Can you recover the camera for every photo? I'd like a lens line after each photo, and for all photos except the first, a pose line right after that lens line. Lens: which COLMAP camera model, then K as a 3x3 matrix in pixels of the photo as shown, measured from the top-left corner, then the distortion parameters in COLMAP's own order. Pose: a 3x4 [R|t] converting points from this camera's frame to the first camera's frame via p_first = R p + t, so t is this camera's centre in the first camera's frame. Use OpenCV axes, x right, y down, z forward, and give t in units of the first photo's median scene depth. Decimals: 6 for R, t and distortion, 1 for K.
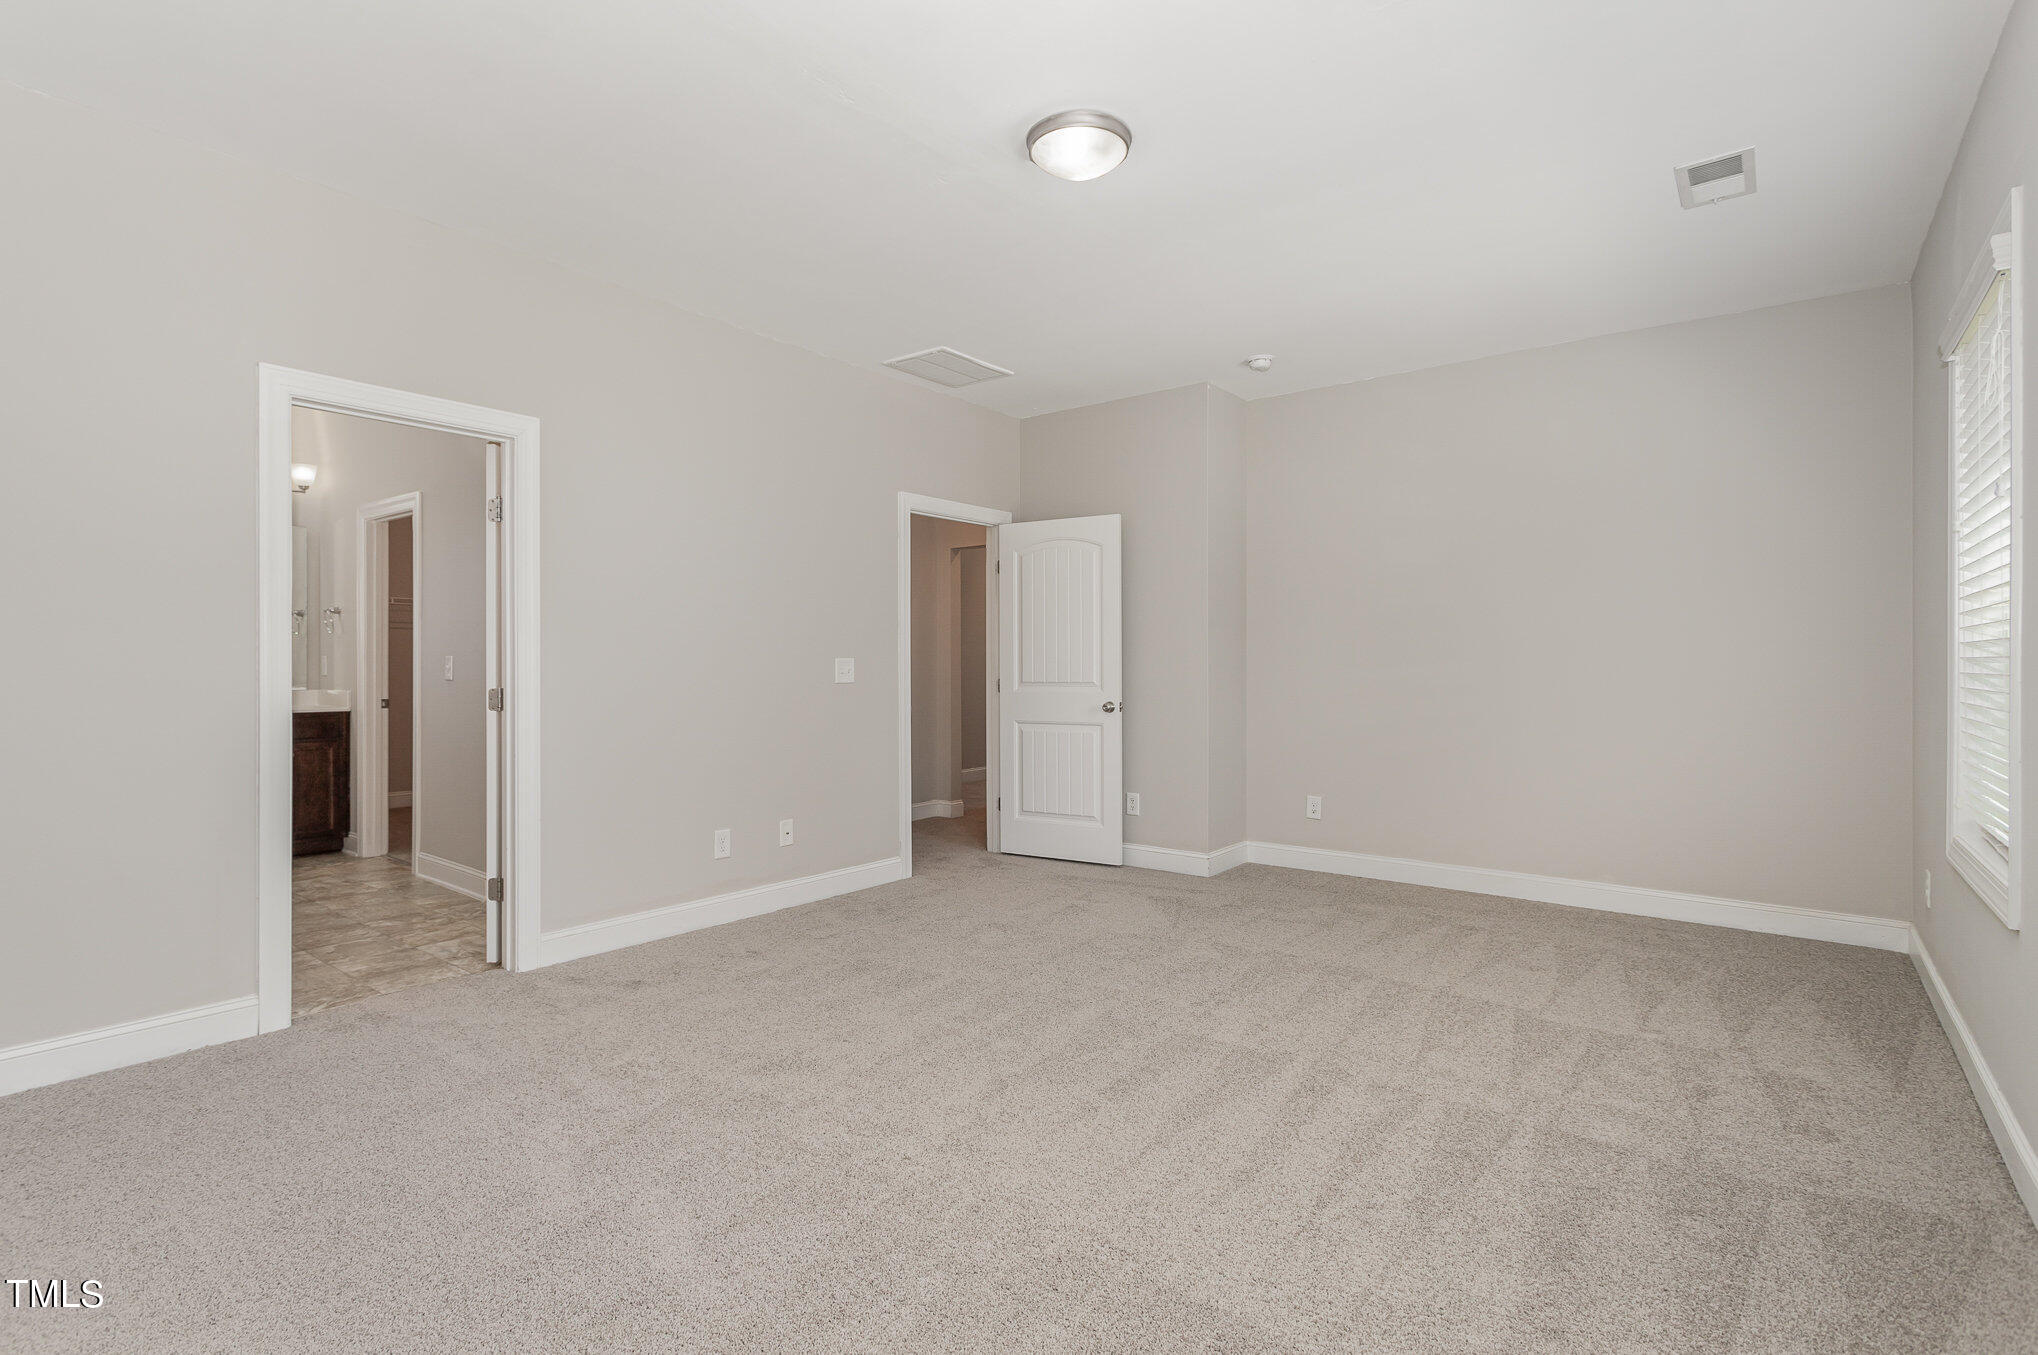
lens RADIAL K [[969.8, 0, 965.1], [0, 969.8, 661.9], [0, 0, 1]] dist [-0.000277, 0.000380]
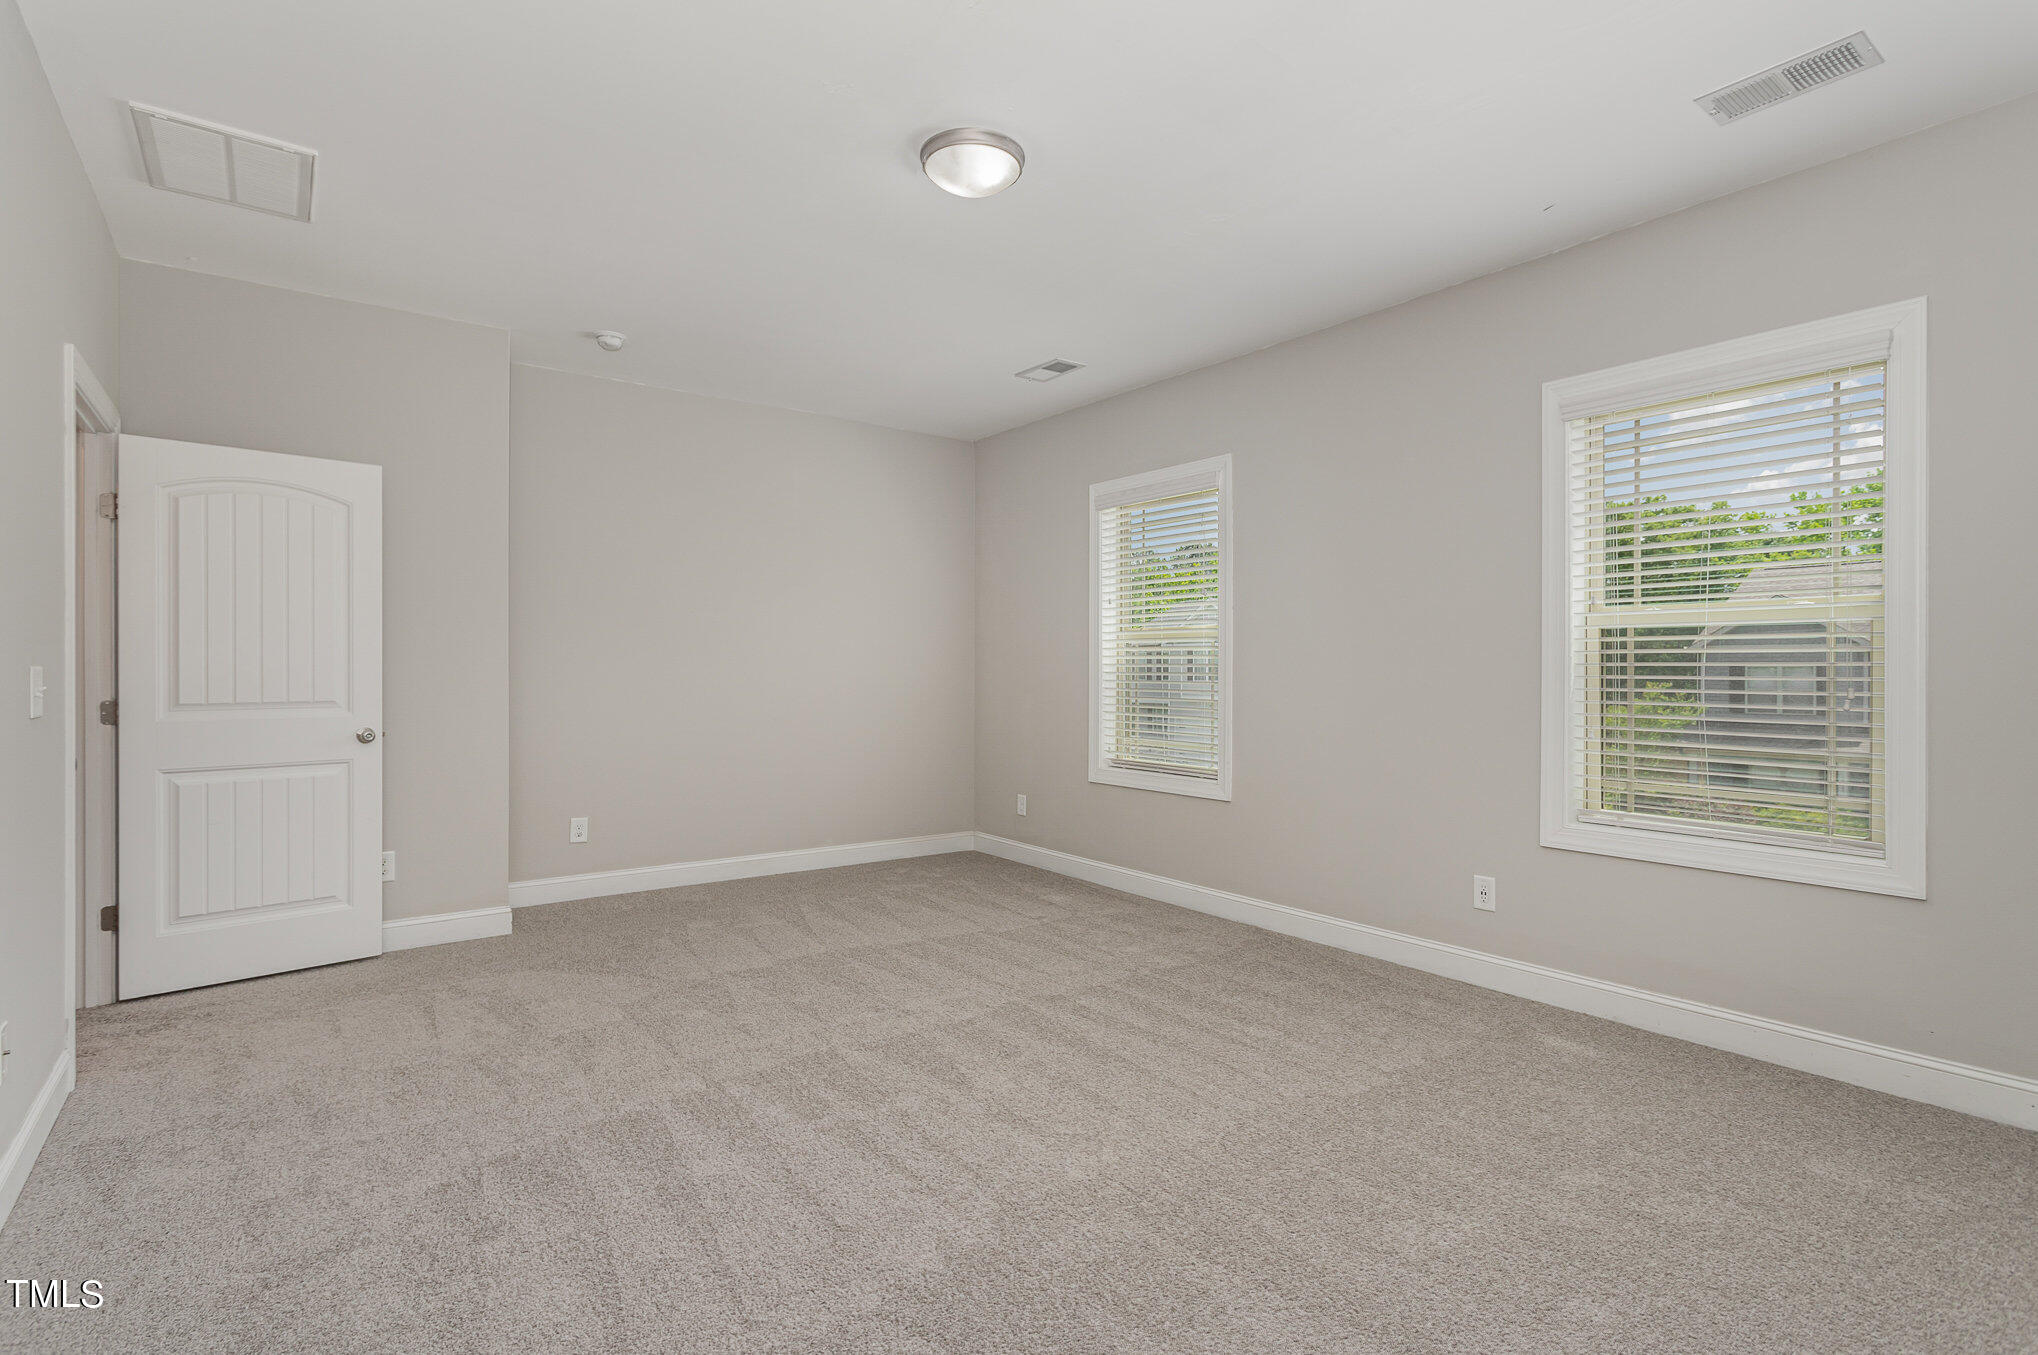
lens RADIAL K [[1001.7, 0, 1021.2], [0, 1001.7, 663.5], [0, 0, 1]] dist [-0.001421, 0.000326]
pose [[0.232872, 0.004750, 0.972496, -0.448782], [-0.004889, 0.999981, -0.003713, -0.005675], [-0.972495, -0.003890, 0.232891, 0.363500]]
